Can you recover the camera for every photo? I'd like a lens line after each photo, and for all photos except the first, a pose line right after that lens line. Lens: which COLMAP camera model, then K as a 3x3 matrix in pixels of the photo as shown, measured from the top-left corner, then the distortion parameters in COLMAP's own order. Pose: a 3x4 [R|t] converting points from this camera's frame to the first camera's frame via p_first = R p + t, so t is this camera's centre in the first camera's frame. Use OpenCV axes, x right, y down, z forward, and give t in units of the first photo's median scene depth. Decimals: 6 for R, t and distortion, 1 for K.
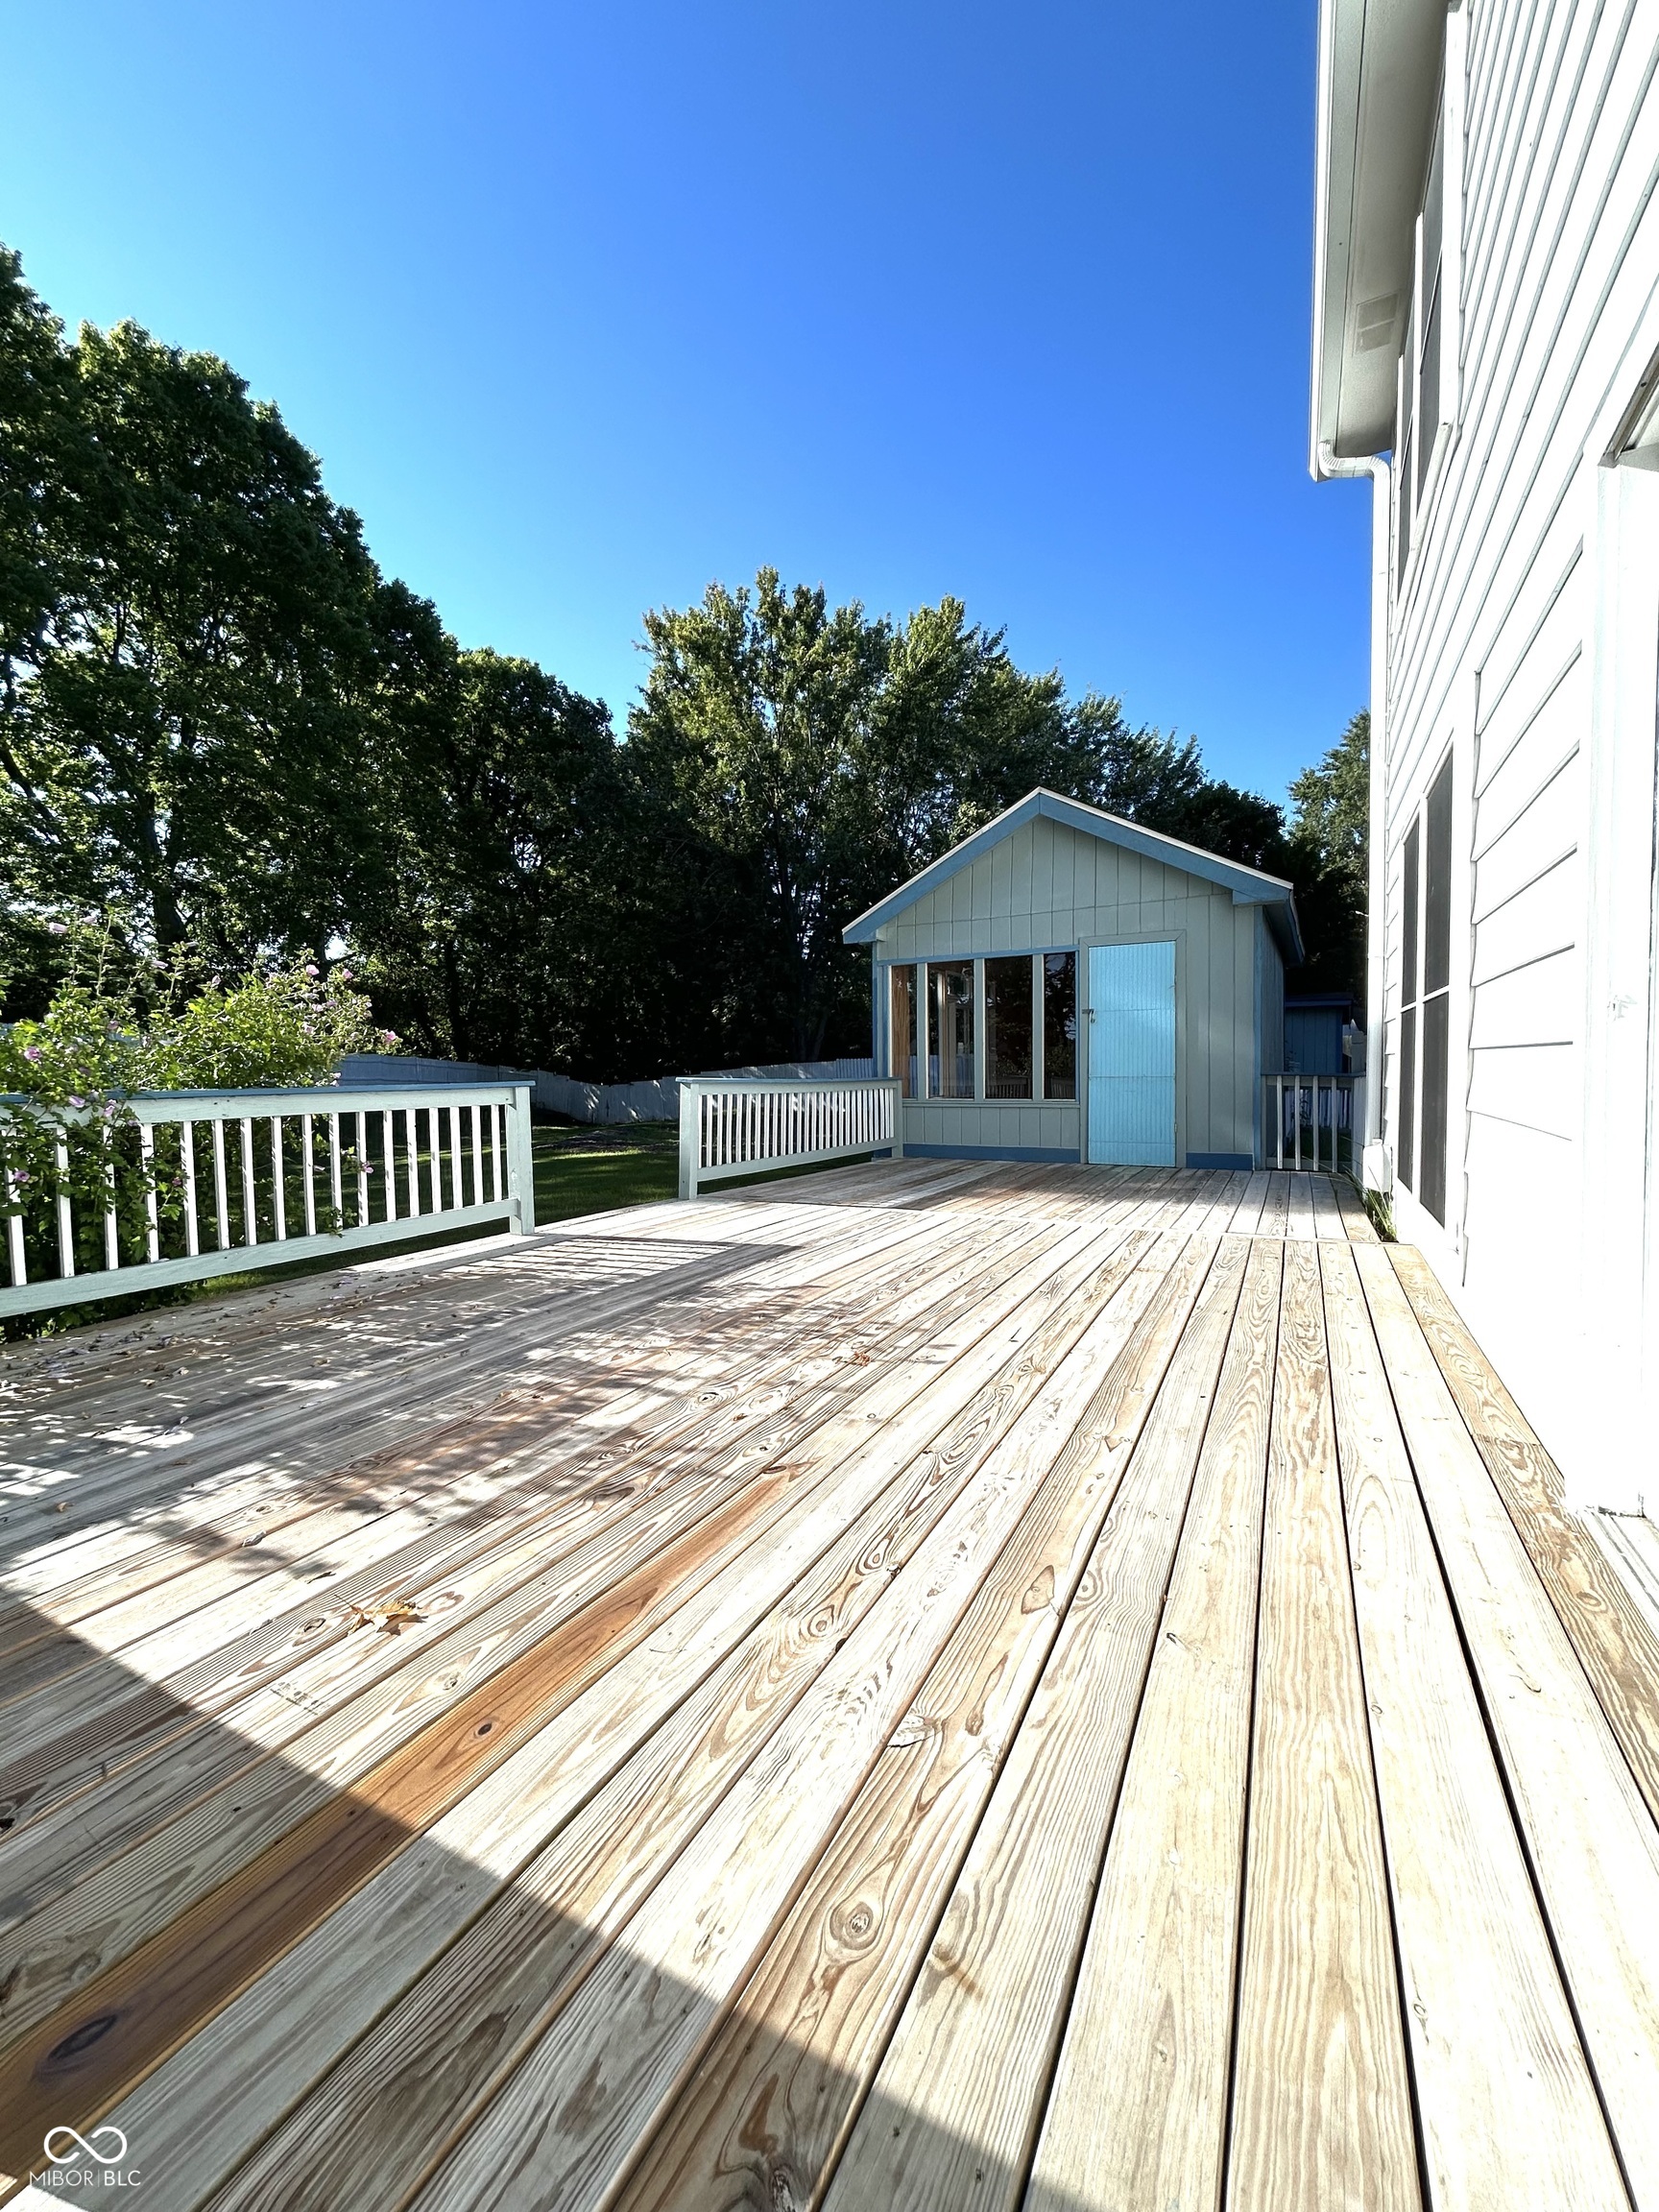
lens RADIAL K [[879.3, 0, 816.0], [0, 879.3, 1100.8], [0, 0, 1]] dist [-0.004568, 0.000301]
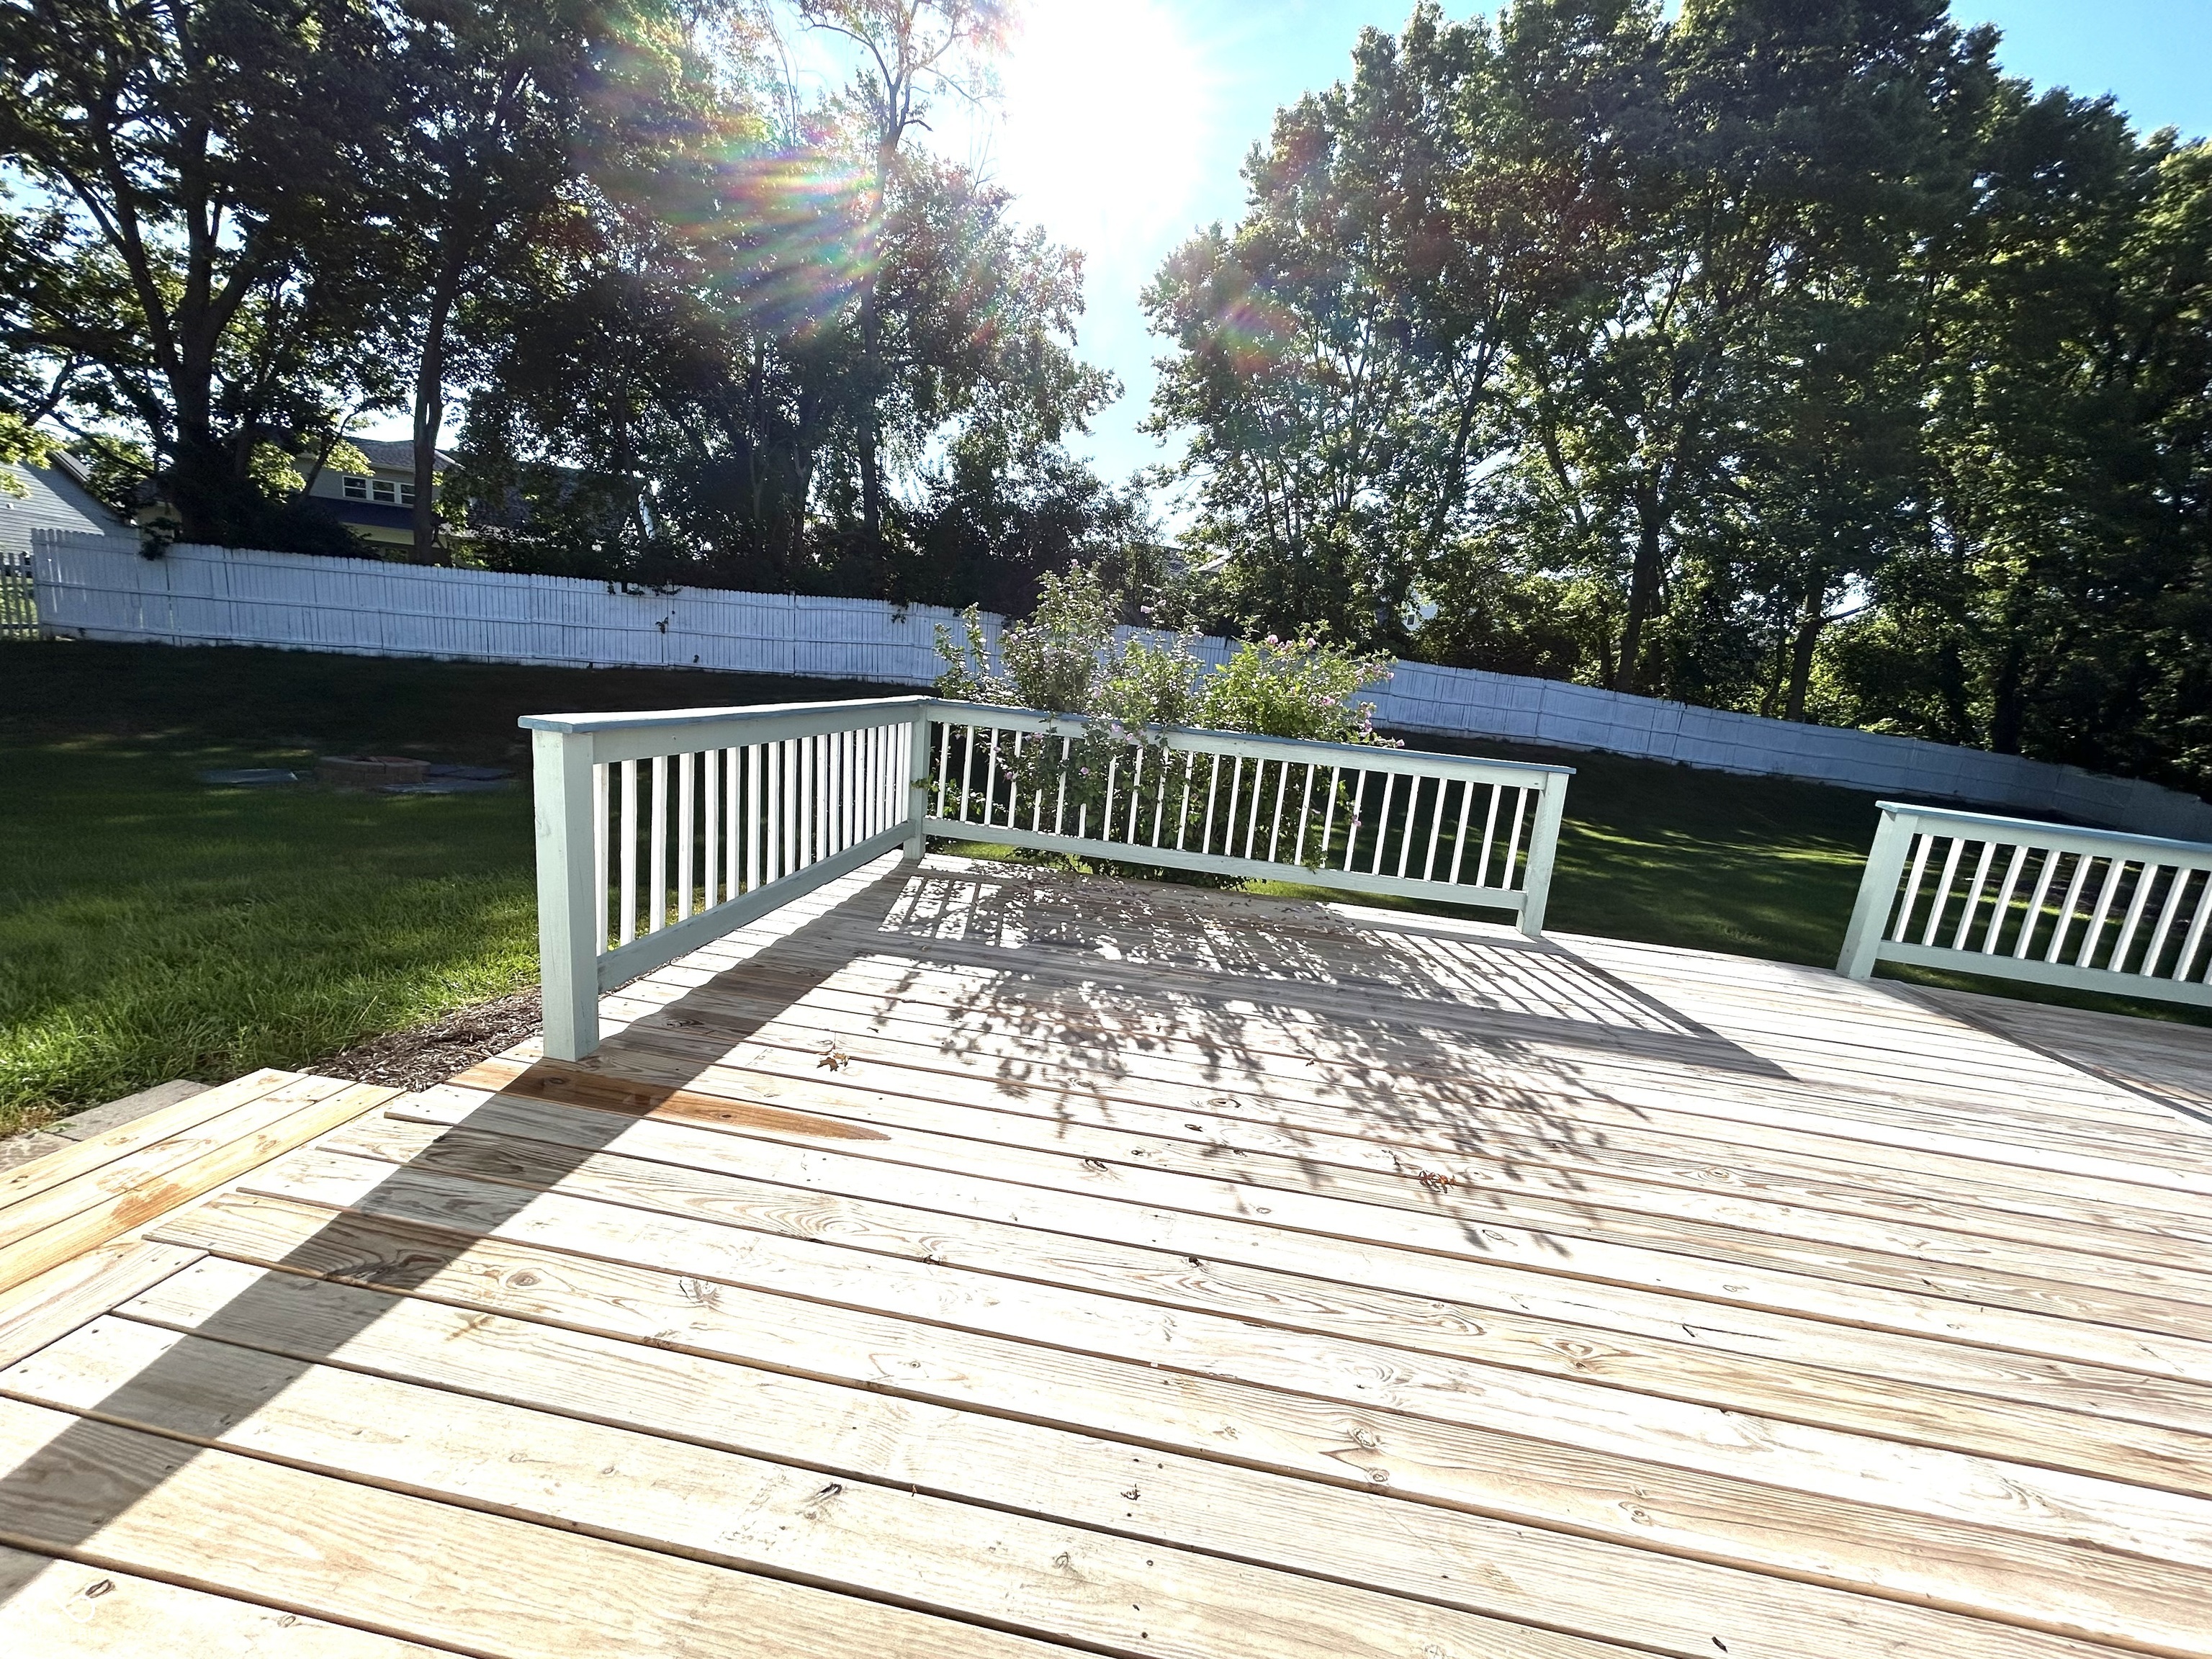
lens RADIAL K [[875.3, 0, 1107.7], [0, 875.3, 825.2], [0, 0, 1]] dist [-0.000261, 0.001216]
pose [[0.350897, 0.207318, -0.913176, 0.329208], [-0.138832, 0.975925, 0.168216, -0.050761], [0.926065, 0.067752, 0.371232, 0.261091]]
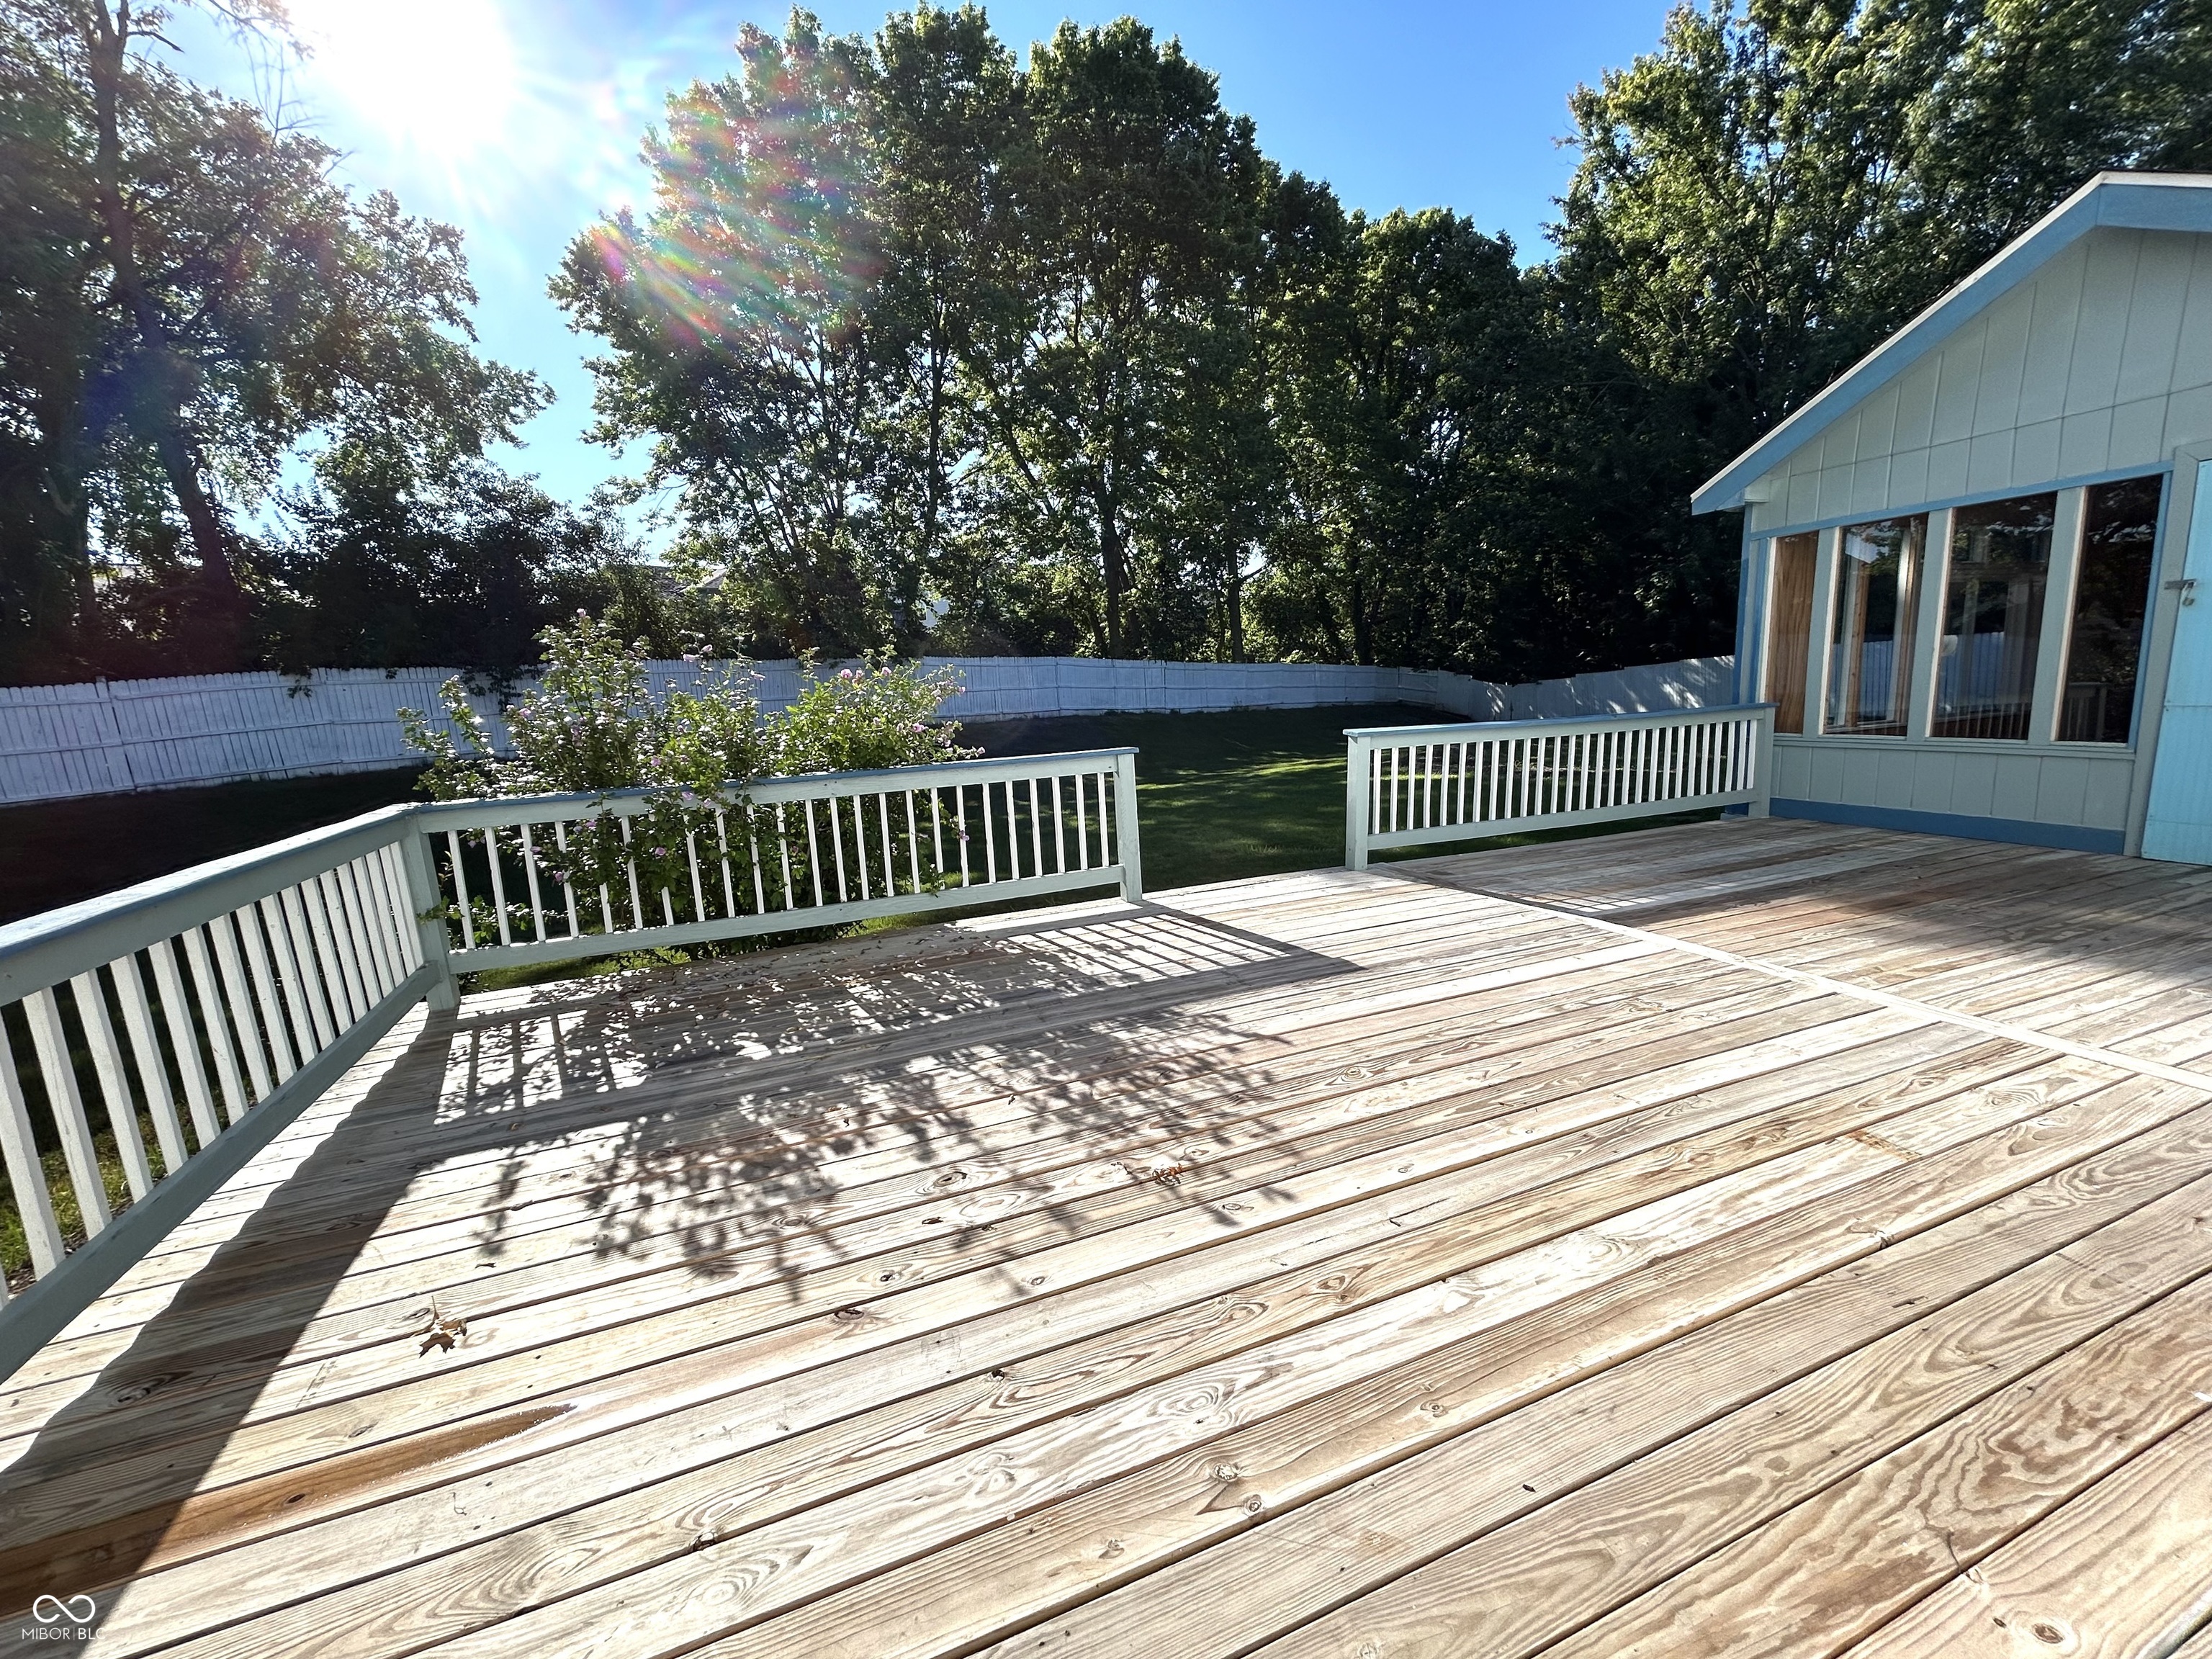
lens RADIAL K [[873.9, 0, 1091.8], [0, 873.9, 827.8], [0, 0, 1]] dist [-0.000869, 0.000696]
pose [[0.760326, 0.076374, -0.645036, 0.278160], [0.019533, 0.989926, 0.140234, -0.073333], [0.649248, -0.119223, 0.751175, 0.236890]]
